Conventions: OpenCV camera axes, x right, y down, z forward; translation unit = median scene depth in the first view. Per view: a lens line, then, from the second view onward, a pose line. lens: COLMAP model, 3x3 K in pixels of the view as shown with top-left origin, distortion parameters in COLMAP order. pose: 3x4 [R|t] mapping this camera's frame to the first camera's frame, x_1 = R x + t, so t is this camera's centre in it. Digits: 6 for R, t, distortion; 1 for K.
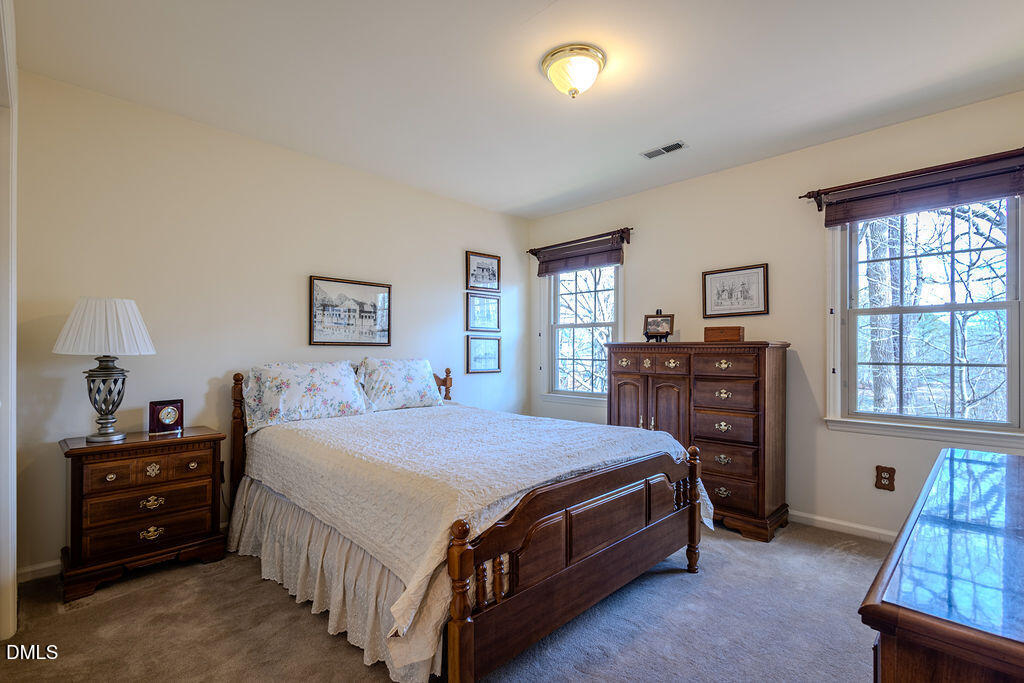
lens RADIAL K [[468.9, 0, 502.0], [0, 468.9, 346.5], [0, 0, 1]] dist [0.001080, -0.000727]
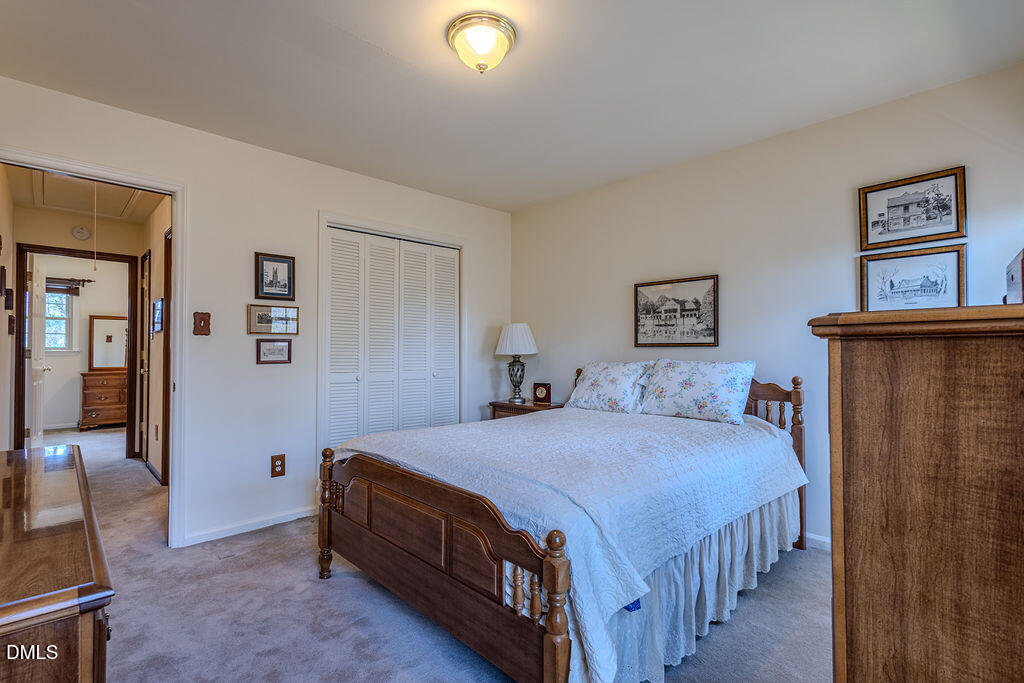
lens RADIAL K [[468.9, 0, 506.0], [0, 468.9, 342.9], [0, 0, 1]] dist [0.001080, -0.000727]
pose [[0.001431, -0.030081, -0.999546, 0.663430], [0.000545, 0.999547, -0.030080, 0.019772], [0.999999, -0.000502, 0.001446, 0.670933]]
